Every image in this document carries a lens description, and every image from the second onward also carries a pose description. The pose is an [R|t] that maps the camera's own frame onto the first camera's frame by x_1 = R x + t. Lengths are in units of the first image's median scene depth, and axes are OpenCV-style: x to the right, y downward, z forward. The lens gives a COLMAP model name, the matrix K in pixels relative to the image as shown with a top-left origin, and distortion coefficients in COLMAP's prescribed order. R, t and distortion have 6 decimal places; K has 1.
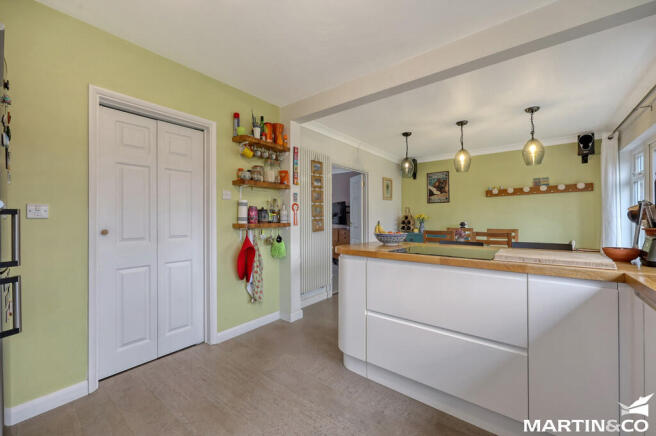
lens RADIAL K [[263.9, 0, 326.1], [0, 263.9, 217.9], [0, 0, 1]] dist [-0.000215, -0.000009]
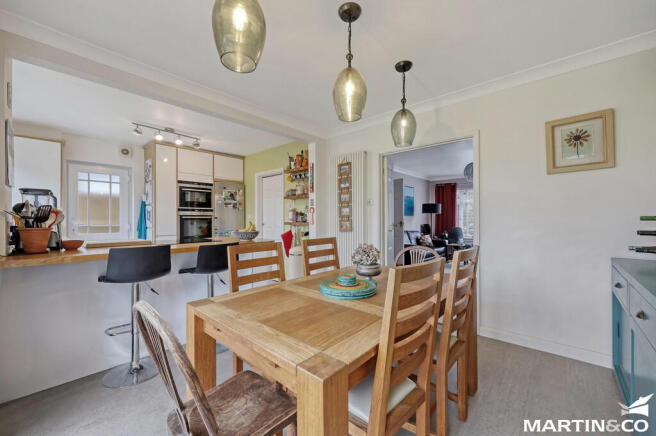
lens RADIAL K [[263.9, 0, 326.1], [0, 263.9, 217.9], [0, 0, 1]] dist [-0.000215, -0.000009]
pose [[-0.067283, -0.000680, -0.997734, 1.139834], [0.006580, 0.999978, -0.001125, -0.001529], [0.997712, -0.006640, -0.067277, 1.139963]]
